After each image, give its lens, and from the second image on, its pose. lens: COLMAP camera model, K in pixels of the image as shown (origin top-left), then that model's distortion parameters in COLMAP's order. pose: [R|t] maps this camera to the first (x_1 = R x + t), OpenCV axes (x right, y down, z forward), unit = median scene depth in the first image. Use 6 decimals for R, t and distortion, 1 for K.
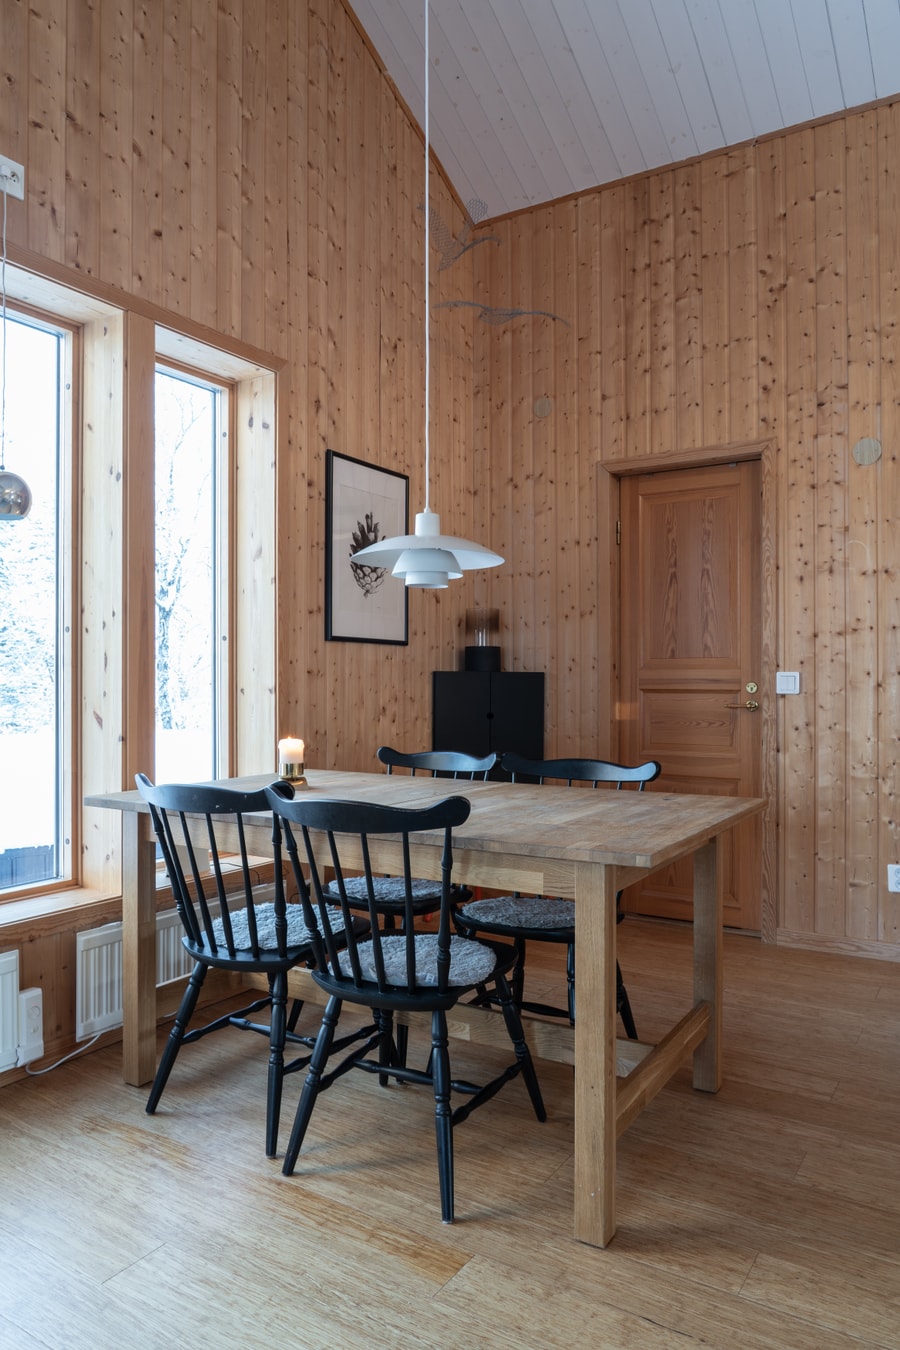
lens RADIAL K [[908.7, 0, 450.3], [0, 908.7, 675.4], [0, 0, 1]] dist [-0.028111, 0.009669]
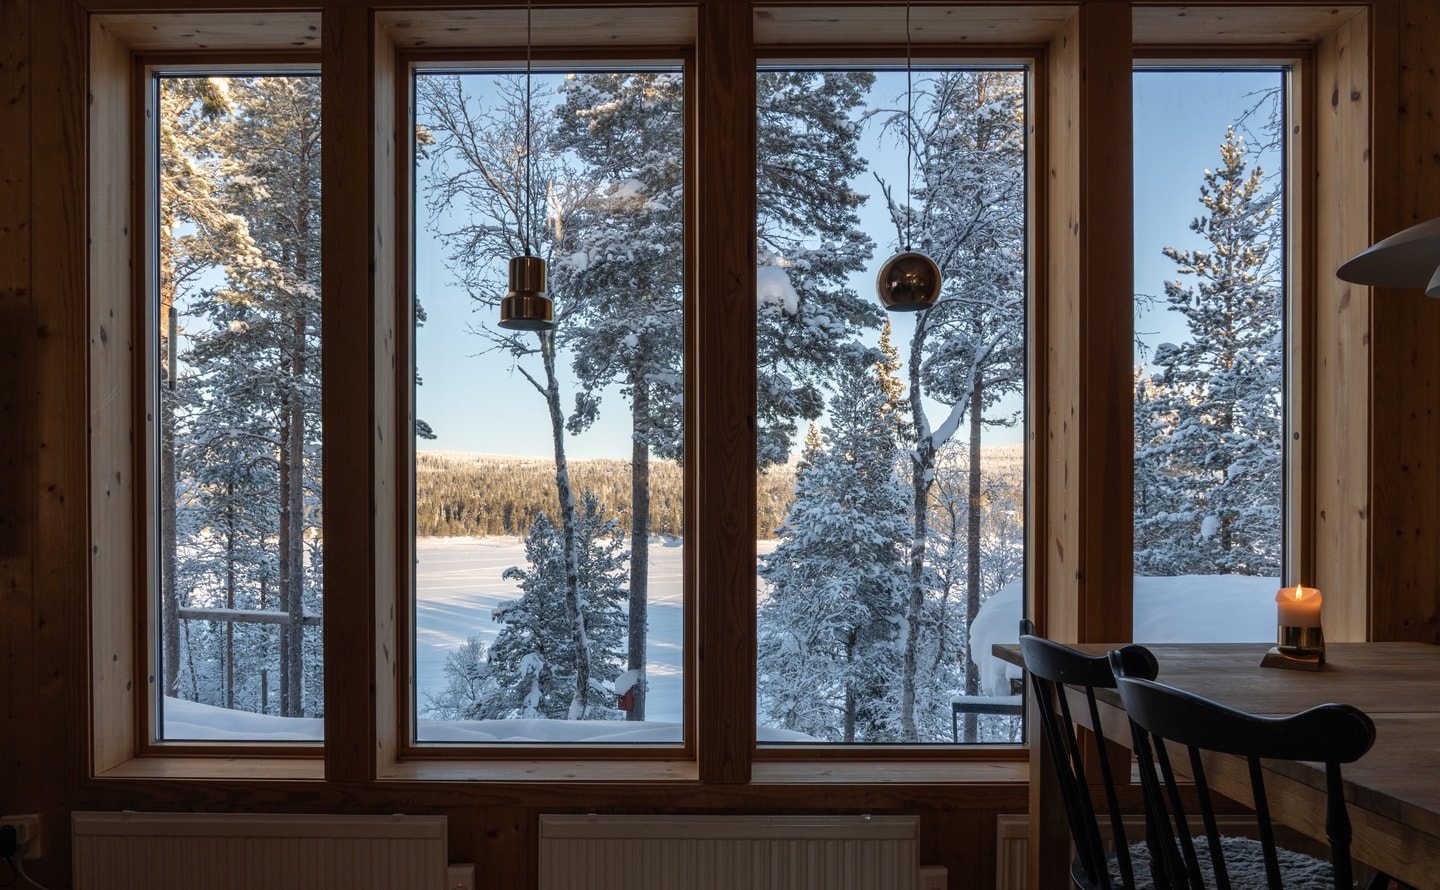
lens RADIAL K [[1010.8, 0, 719.7], [0, 1010.8, 515.4], [0, 0, 1]] dist [-0.001561, -0.003407]
pose [[0.538291, 0.011775, -0.842677, 0.182699], [0.006311, 0.999818, 0.018003, 0.002887], [0.842736, -0.015009, 0.538118, 0.282117]]
